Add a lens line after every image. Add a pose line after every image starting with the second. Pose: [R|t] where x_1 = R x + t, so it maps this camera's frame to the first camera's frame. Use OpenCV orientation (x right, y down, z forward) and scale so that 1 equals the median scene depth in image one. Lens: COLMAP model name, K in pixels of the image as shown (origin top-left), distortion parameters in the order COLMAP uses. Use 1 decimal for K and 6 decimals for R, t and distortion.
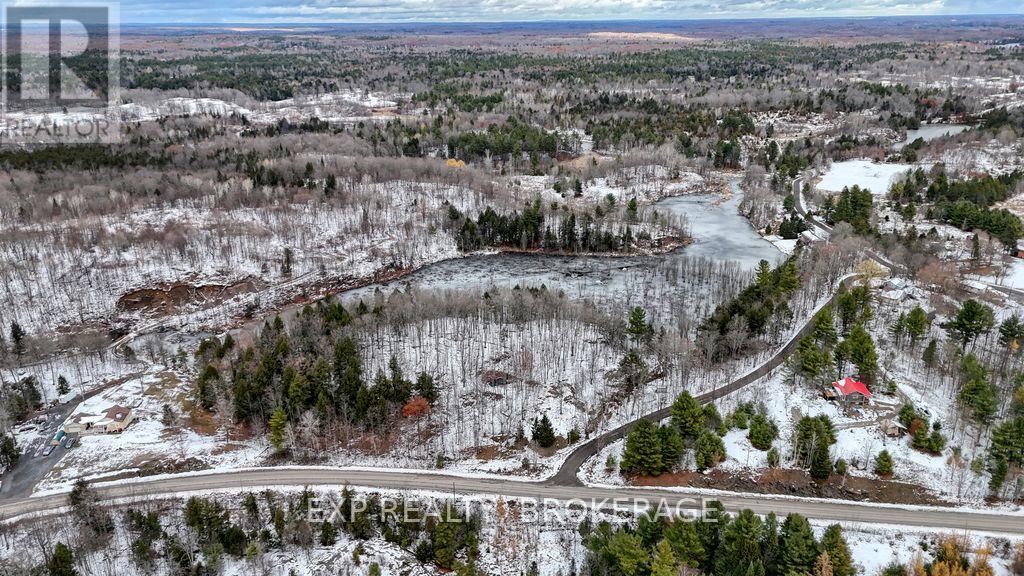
lens RADIAL K [[745.5, 0, 515.3], [0, 745.5, 295.7], [0, 0, 1]] dist [0.081490, -0.069426]
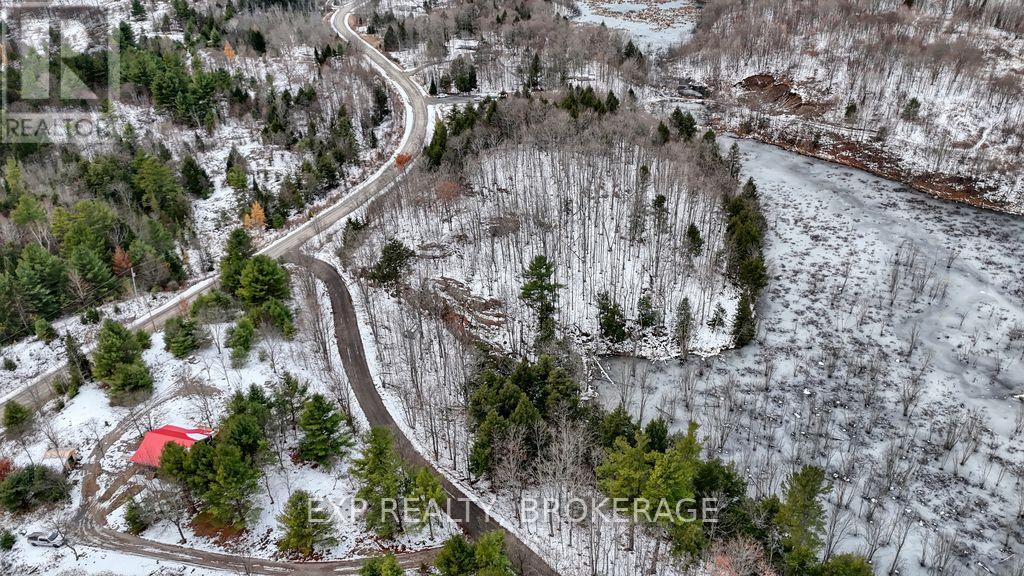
lens RADIAL K [[745.5, 0, 515.3], [0, 745.5, 295.7], [0, 0, 1]] dist [0.081490, -0.069426]
pose [[-0.199933, 0.504781, -0.839775, 0.777836], [-0.319755, 0.776542, 0.542899, -0.309188], [0.926166, 0.377066, 0.006150, 1.171471]]
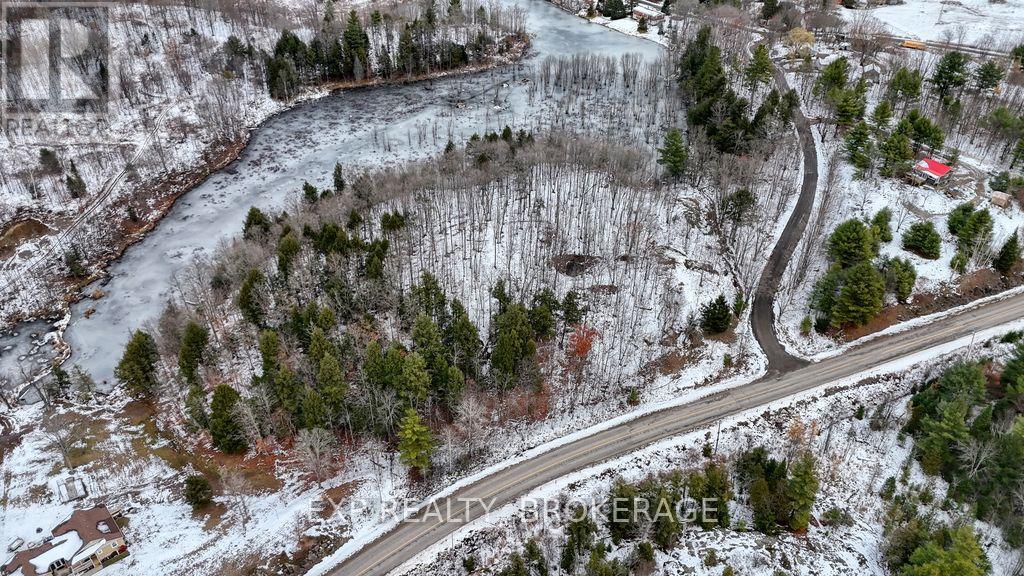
lens RADIAL K [[745.5, 0, 515.3], [0, 745.5, 295.7], [0, 0, 1]] dist [0.081490, -0.069426]
pose [[0.844117, -0.307322, 0.439339, -0.473873], [0.182367, 0.935136, 0.303748, -0.115165], [-0.504190, -0.176278, 0.845410, 0.424982]]
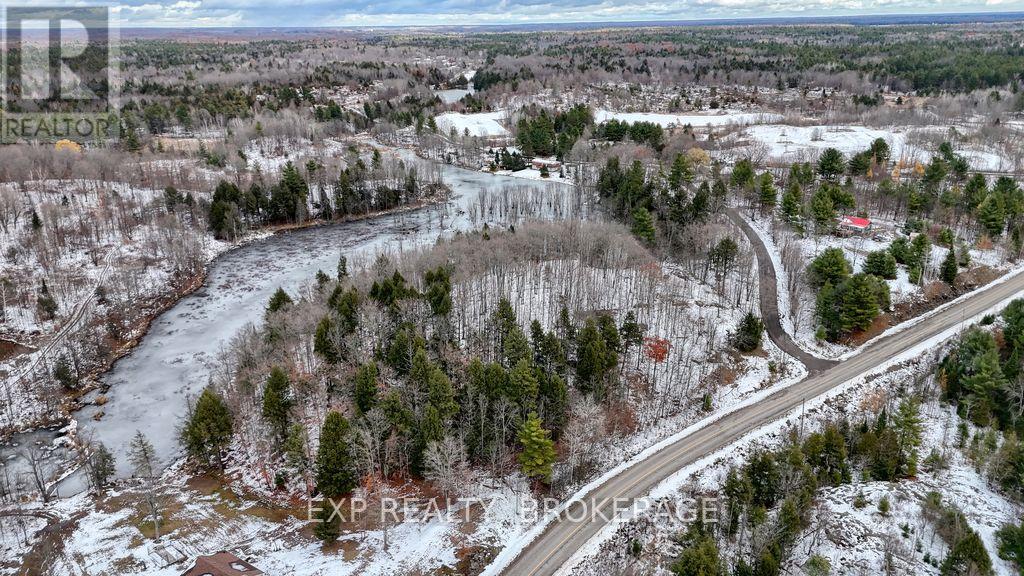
lens RADIAL K [[745.5, 0, 515.3], [0, 745.5, 295.7], [0, 0, 1]] dist [0.081490, -0.069426]
pose [[0.692085, -0.246859, 0.678291, -0.702259], [0.256183, 0.962530, 0.088913, -0.004598], [-0.674825, 0.112231, 0.729394, 0.529492]]
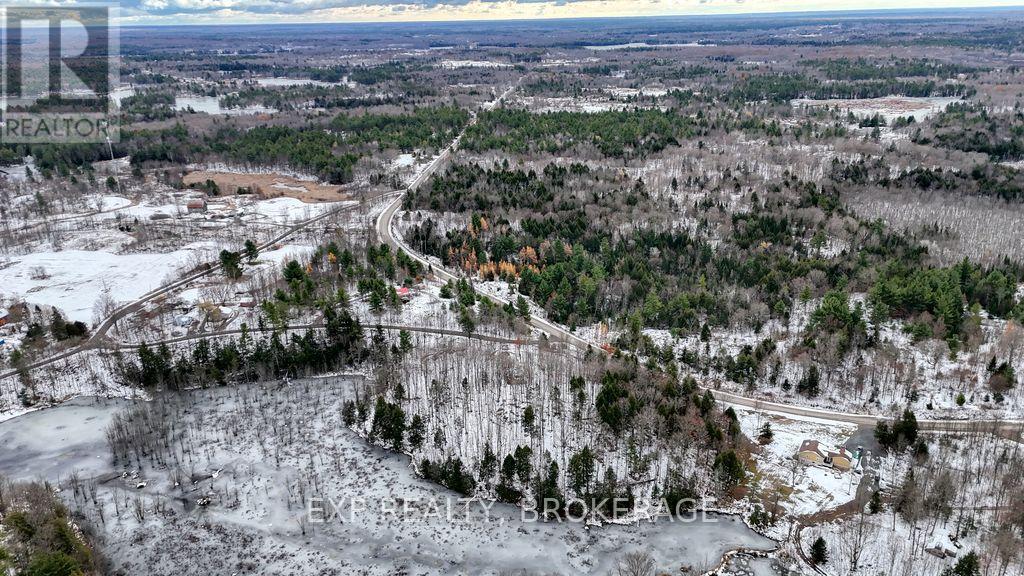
lens RADIAL K [[745.5, 0, 515.3], [0, 745.5, 295.7], [0, 0, 1]] dist [0.081490, -0.069426]
pose [[-0.767819, -0.203806, 0.607385, -0.862757], [0.245846, 0.781743, 0.573095, -0.828632], [-0.591619, 0.589356, -0.550132, 1.827856]]
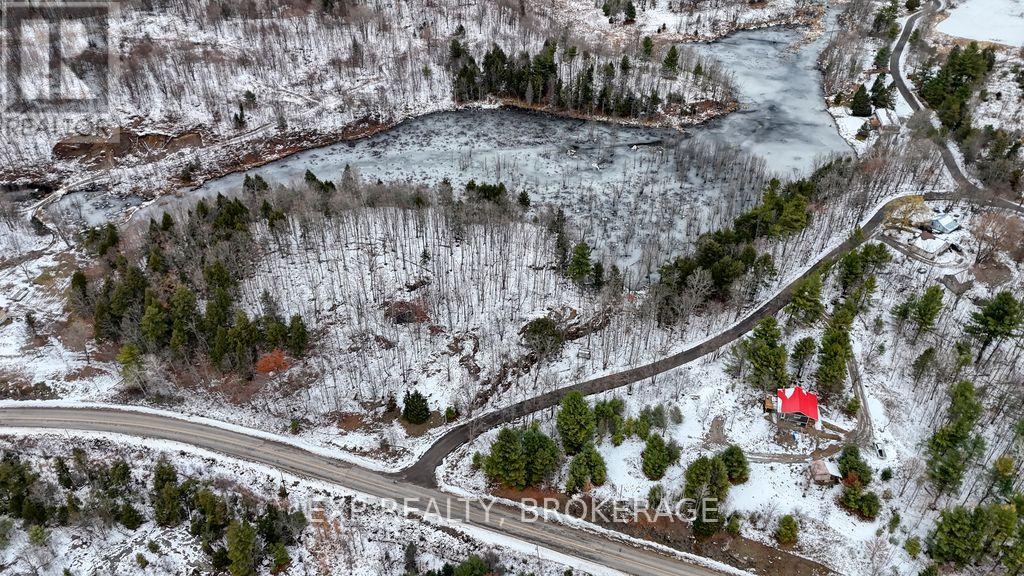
lens RADIAL K [[745.5, 0, 515.3], [0, 745.5, 295.7], [0, 0, 1]] dist [0.081490, -0.069426]
pose [[0.985150, 0.115667, -0.126888, 0.238360], [-0.073466, 0.951932, 0.297369, -0.198234], [0.155185, -0.283631, 0.946293, 0.233178]]
